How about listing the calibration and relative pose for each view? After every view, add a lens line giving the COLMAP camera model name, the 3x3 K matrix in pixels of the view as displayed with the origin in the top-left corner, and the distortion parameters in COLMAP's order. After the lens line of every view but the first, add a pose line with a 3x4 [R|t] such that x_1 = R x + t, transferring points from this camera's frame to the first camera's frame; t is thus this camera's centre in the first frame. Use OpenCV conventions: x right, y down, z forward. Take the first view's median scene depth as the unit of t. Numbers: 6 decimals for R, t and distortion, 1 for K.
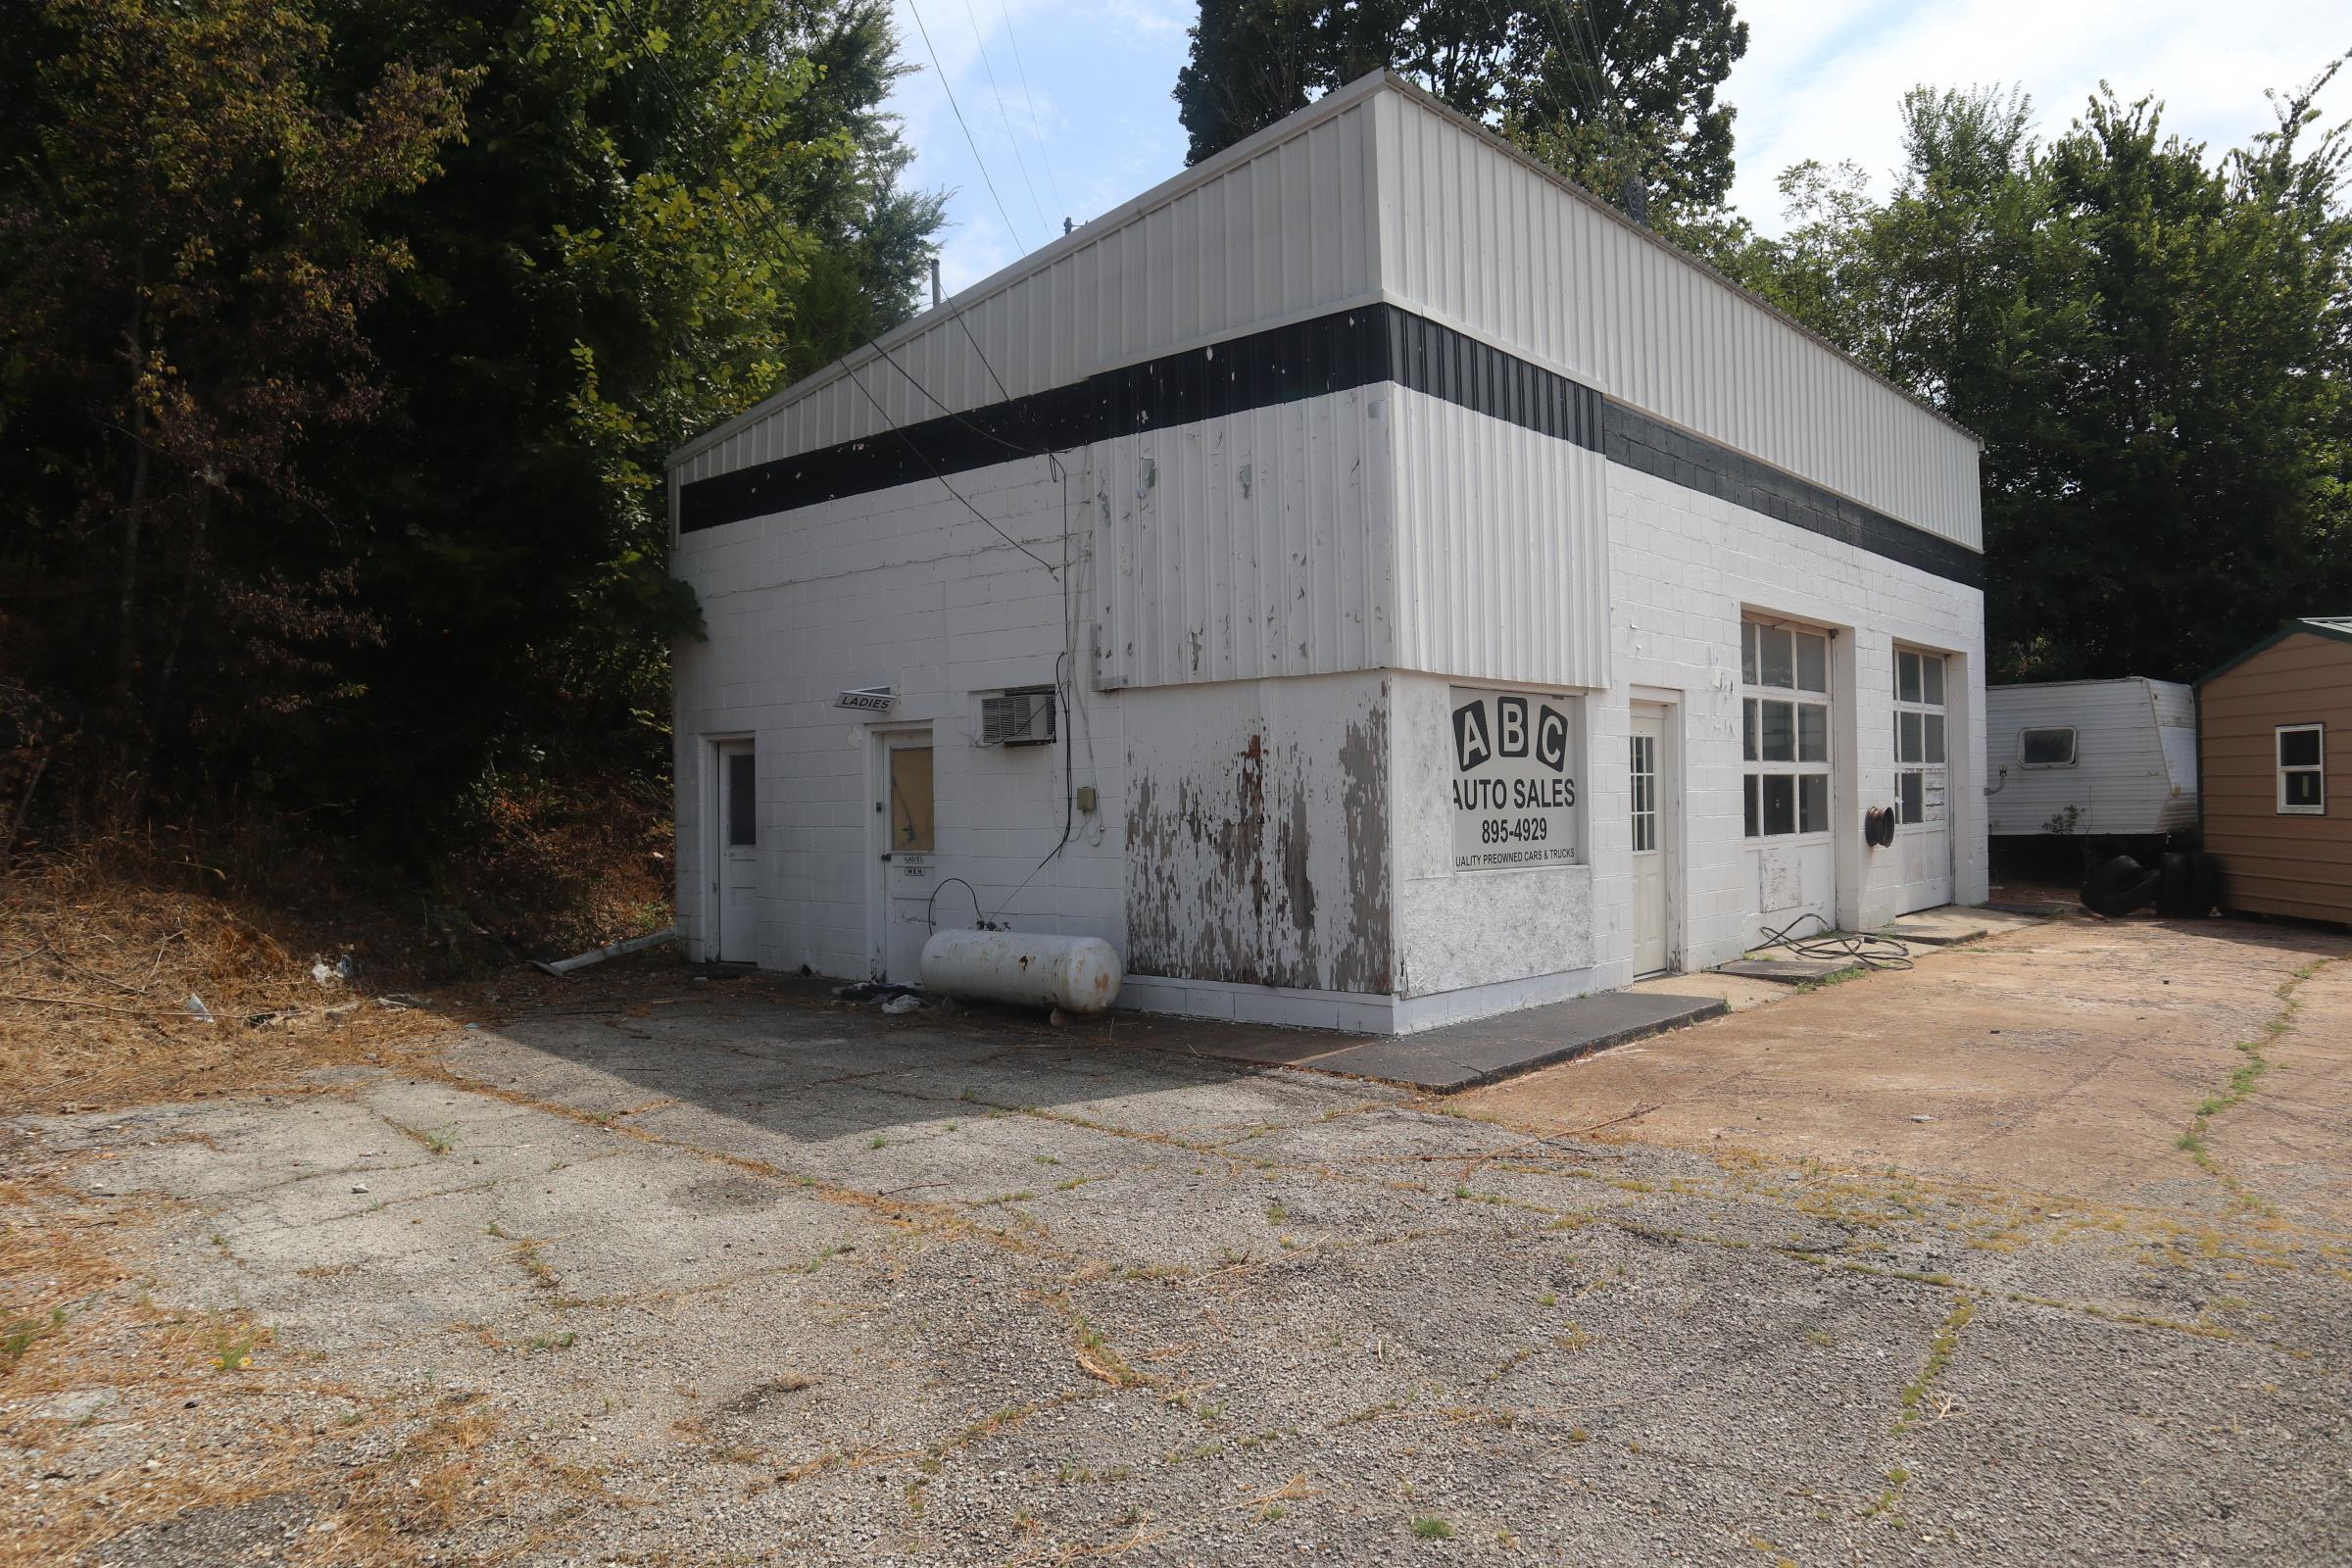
lens RADIAL K [[1648.1, 0, 1168.0], [0, 1648.1, 793.0], [0, 0, 1]] dist [-0.118849, 0.081589]
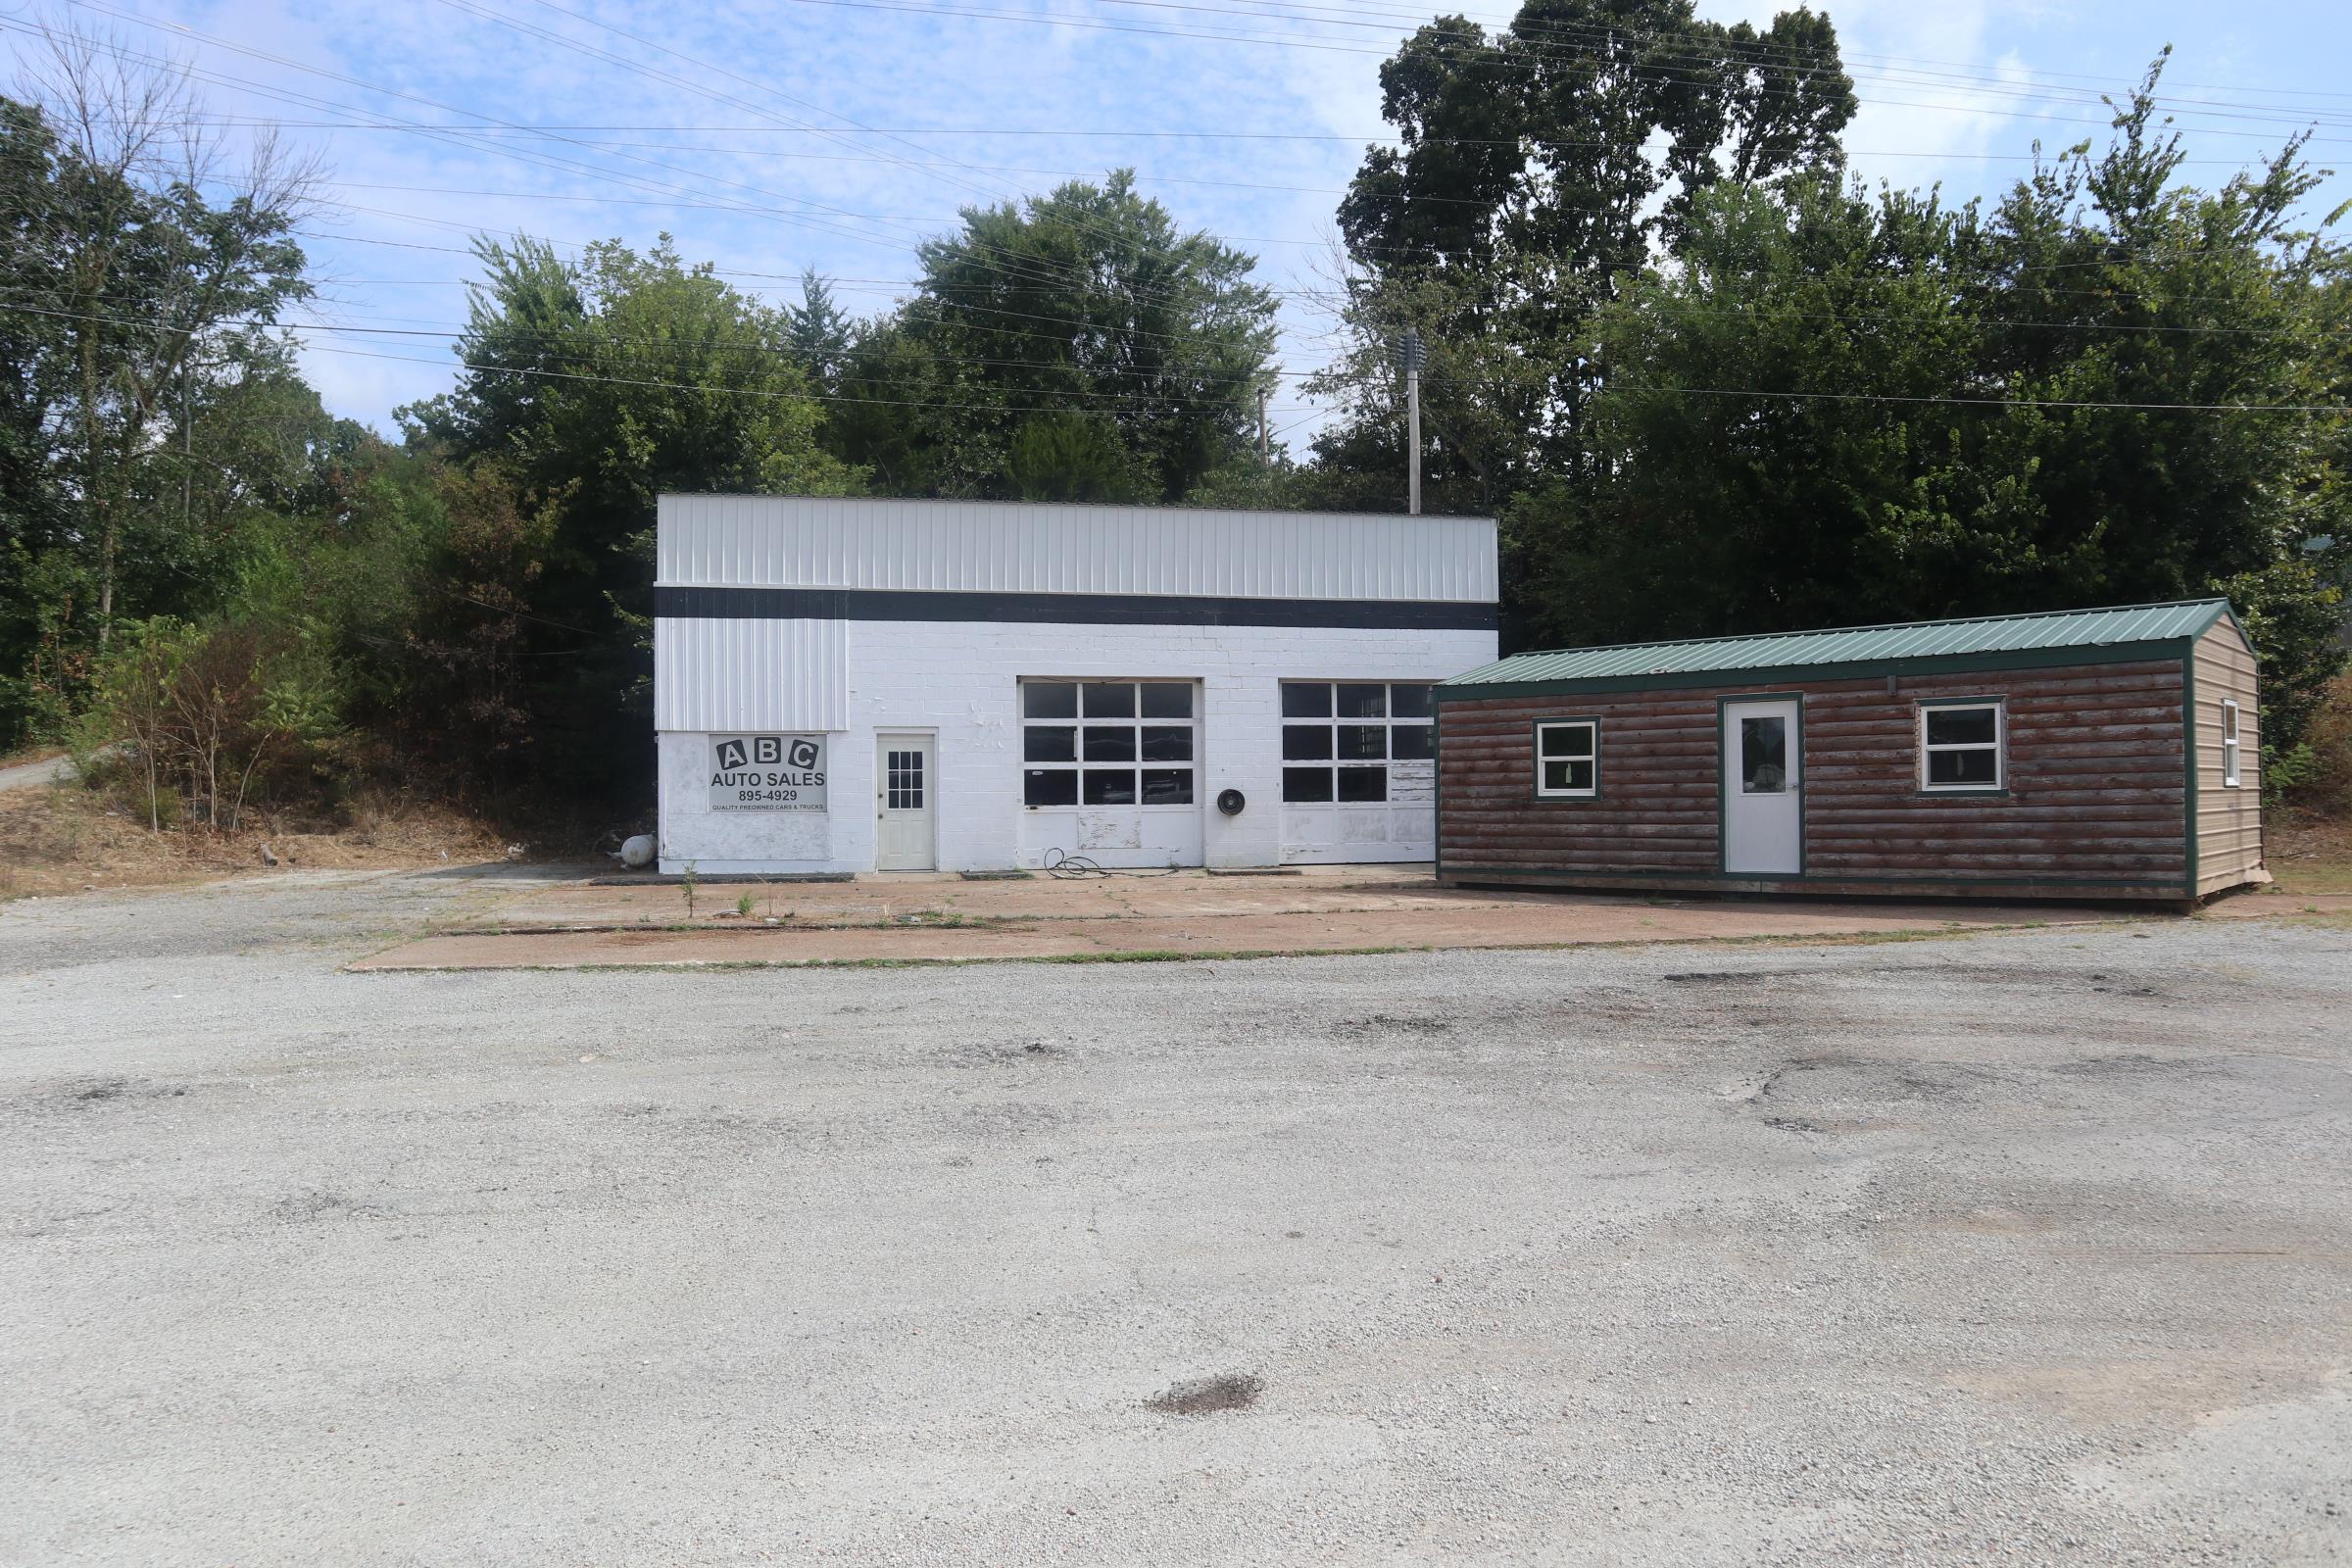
lens RADIAL K [[1648.1, 0, 1168.0], [0, 1648.1, 793.0], [0, 0, 1]] dist [-0.118849, 0.081589]
pose [[0.787179, 0.003418, -0.616715, 2.011408], [-0.001682, 0.999993, 0.003396, 0.010356], [0.616722, -0.001636, 0.787179, -0.443995]]
